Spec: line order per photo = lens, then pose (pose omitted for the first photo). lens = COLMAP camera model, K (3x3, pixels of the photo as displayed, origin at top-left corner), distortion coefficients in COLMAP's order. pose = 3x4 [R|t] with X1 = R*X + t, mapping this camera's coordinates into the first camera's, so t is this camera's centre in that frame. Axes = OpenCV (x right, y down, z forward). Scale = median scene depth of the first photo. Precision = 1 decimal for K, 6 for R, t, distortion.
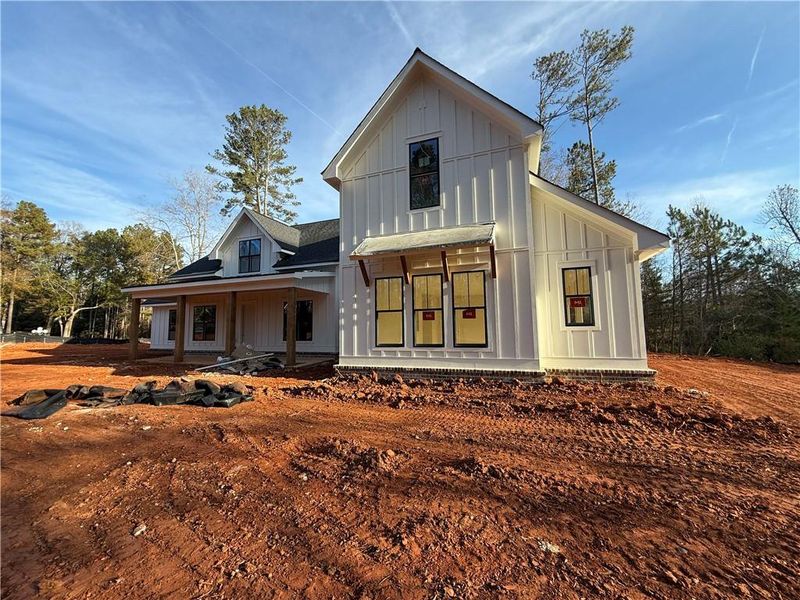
lens RADIAL K [[314.3, 0, 399.8], [0, 314.3, 301.8], [0, 0, 1]] dist [-0.001297, -0.000840]
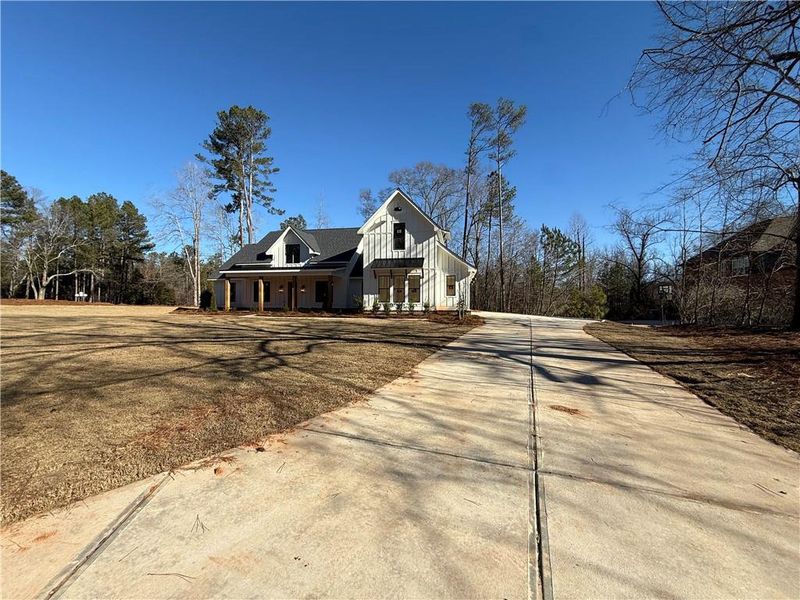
lens RADIAL K [[314.3, 0, 399.6], [0, 314.3, 299.3], [0, 0, 1]] dist [-0.001297, -0.000840]
pose [[0.986393, 0.020144, 0.163165, -0.183158], [-0.032304, 0.996866, 0.072219, -0.040908], [-0.161199, -0.076507, 0.983952, -0.888867]]
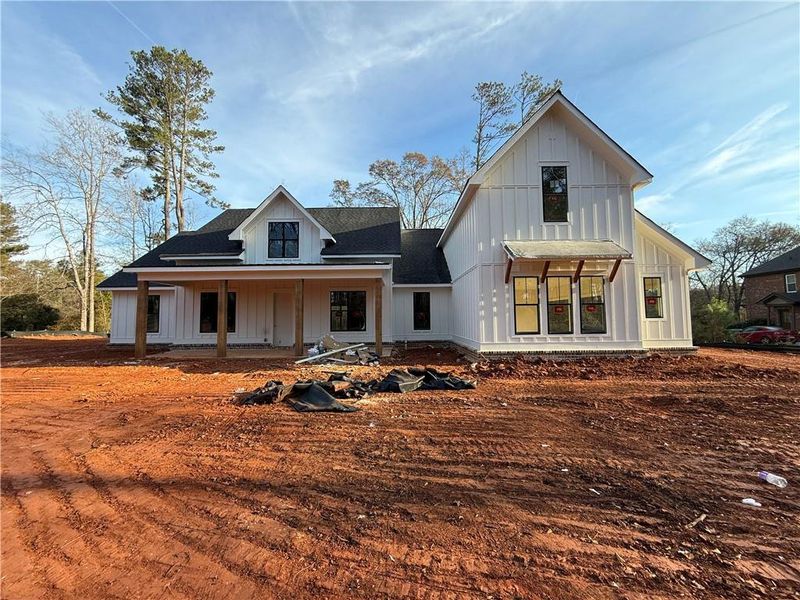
lens RADIAL K [[314.3, 0, 399.3], [0, 314.3, 302.1], [0, 0, 1]] dist [-0.001297, -0.000840]
pose [[0.939524, 0.023526, 0.341673, -0.504037], [-0.032434, 0.999266, 0.020381, 0.006136], [-0.340943, -0.030230, 0.939598, 0.020939]]
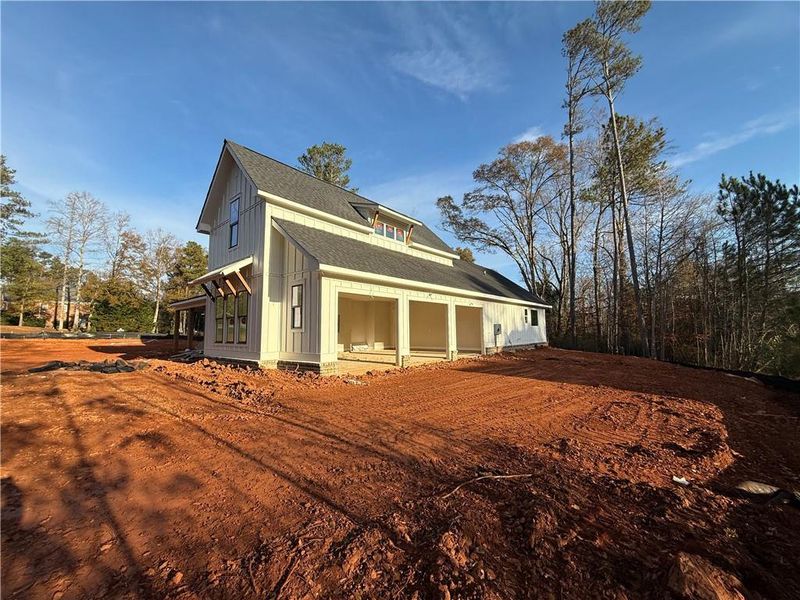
lens RADIAL K [[314.3, 0, 399.6], [0, 314.3, 301.1], [0, 0, 1]] dist [-0.001297, -0.000840]
pose [[0.932963, -0.028307, -0.358856, 0.735388], [0.026232, 0.999599, -0.010651, -0.009320], [0.359014, 0.000523, 0.933332, -0.043690]]
